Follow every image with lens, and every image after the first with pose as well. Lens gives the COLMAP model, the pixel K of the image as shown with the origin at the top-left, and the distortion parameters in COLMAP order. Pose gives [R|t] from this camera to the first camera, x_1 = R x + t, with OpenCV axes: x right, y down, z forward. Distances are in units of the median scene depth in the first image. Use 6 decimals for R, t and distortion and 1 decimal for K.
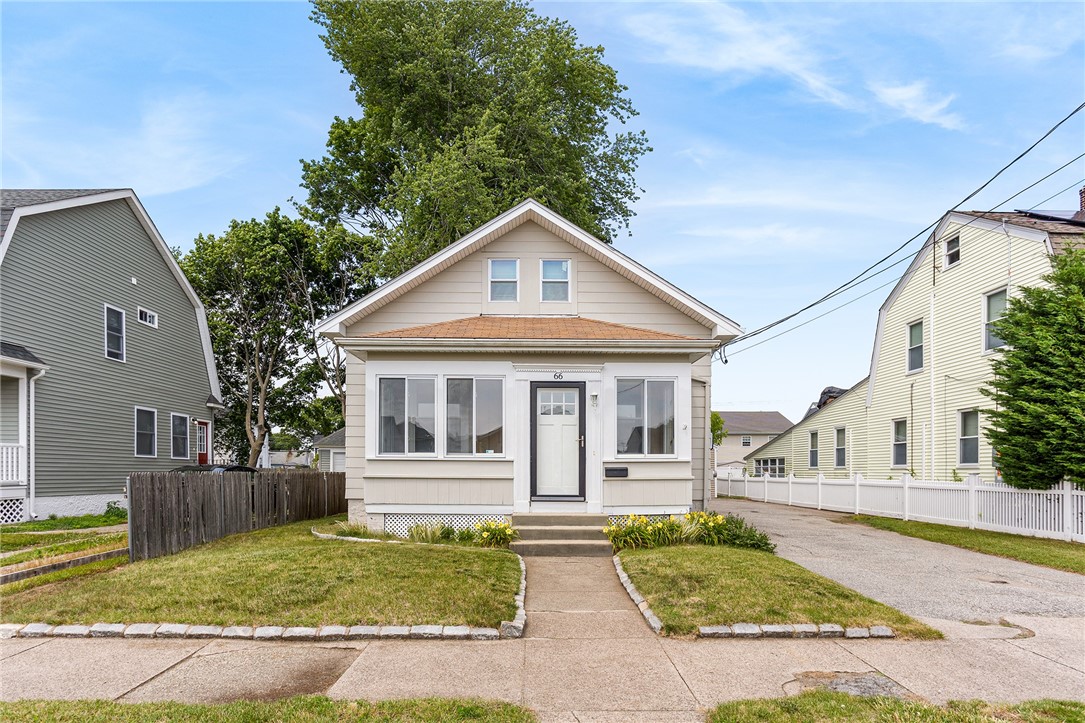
lens RADIAL K [[600.6, 0, 514.9], [0, 600.6, 409.2], [0, 0, 1]] dist [-0.038294, 0.035406]
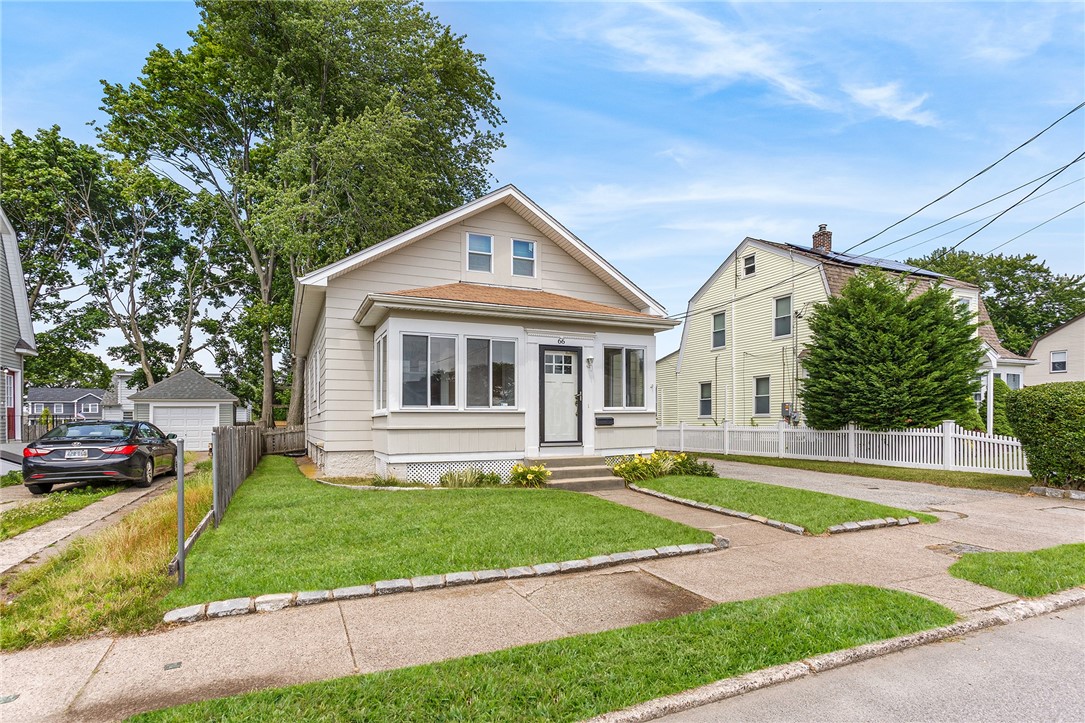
lens RADIAL K [[529.1, 0, 536.6], [0, 529.1, 365.1], [0, 0, 1]] dist [-0.025931, 0.032973]
pose [[0.918905, 0.031033, 0.393258, -0.378430], [-0.028425, 0.999518, -0.012454, 0.006671], [-0.393455, 0.000266, 0.919344, 0.053881]]
